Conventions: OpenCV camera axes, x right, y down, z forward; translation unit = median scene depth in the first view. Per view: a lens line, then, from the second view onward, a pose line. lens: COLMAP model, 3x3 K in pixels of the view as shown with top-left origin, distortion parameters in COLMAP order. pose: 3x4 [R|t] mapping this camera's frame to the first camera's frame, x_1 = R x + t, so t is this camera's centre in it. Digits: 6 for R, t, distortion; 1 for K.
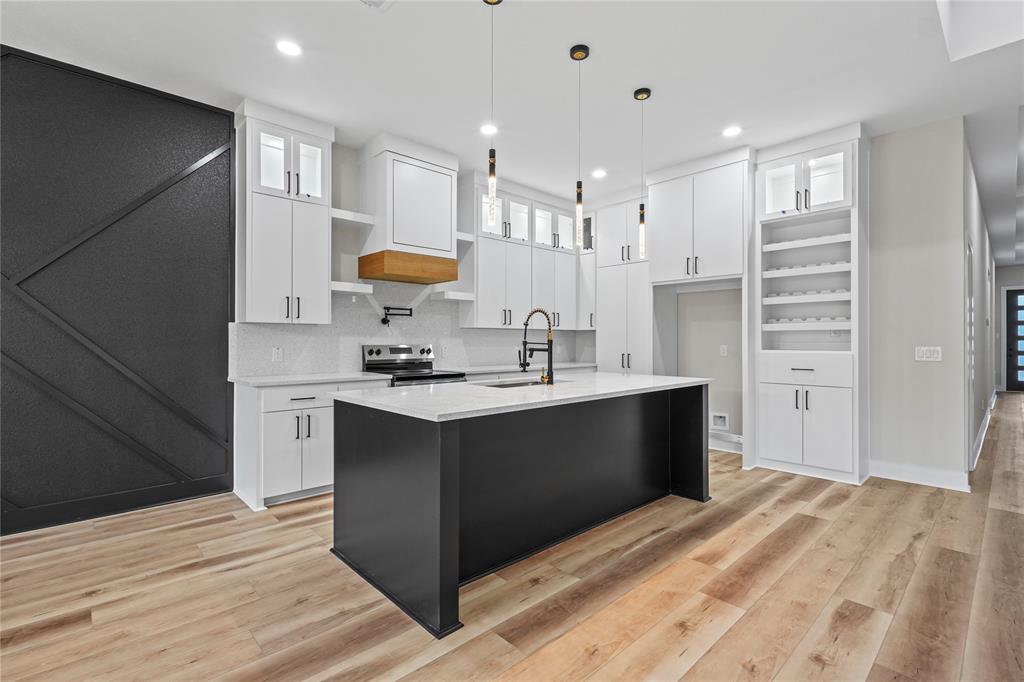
lens RADIAL K [[470.2, 0, 507.3], [0, 470.2, 337.4], [0, 0, 1]] dist [-0.003113, 0.001096]
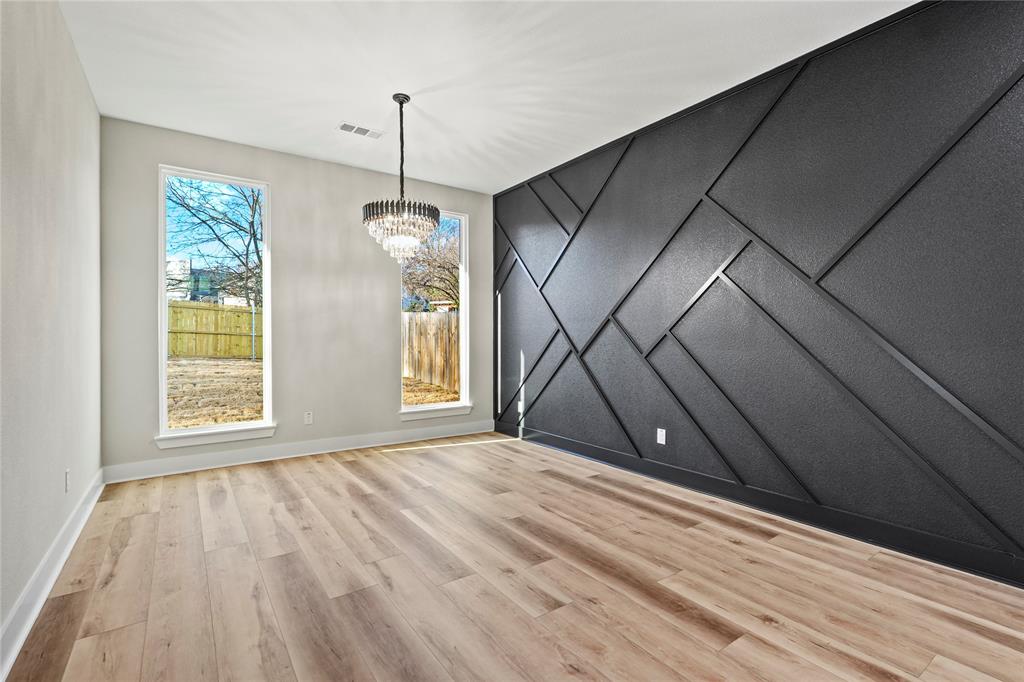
lens RADIAL K [[470.2, 0, 507.3], [0, 470.2, 337.4], [0, 0, 1]] dist [-0.003113, 0.001096]
pose [[-0.139065, -0.000129, -0.990283, 0.043947], [0.008261, 0.999965, -0.001290, 0.001627], [0.990249, -0.008360, -0.139059, 0.390297]]
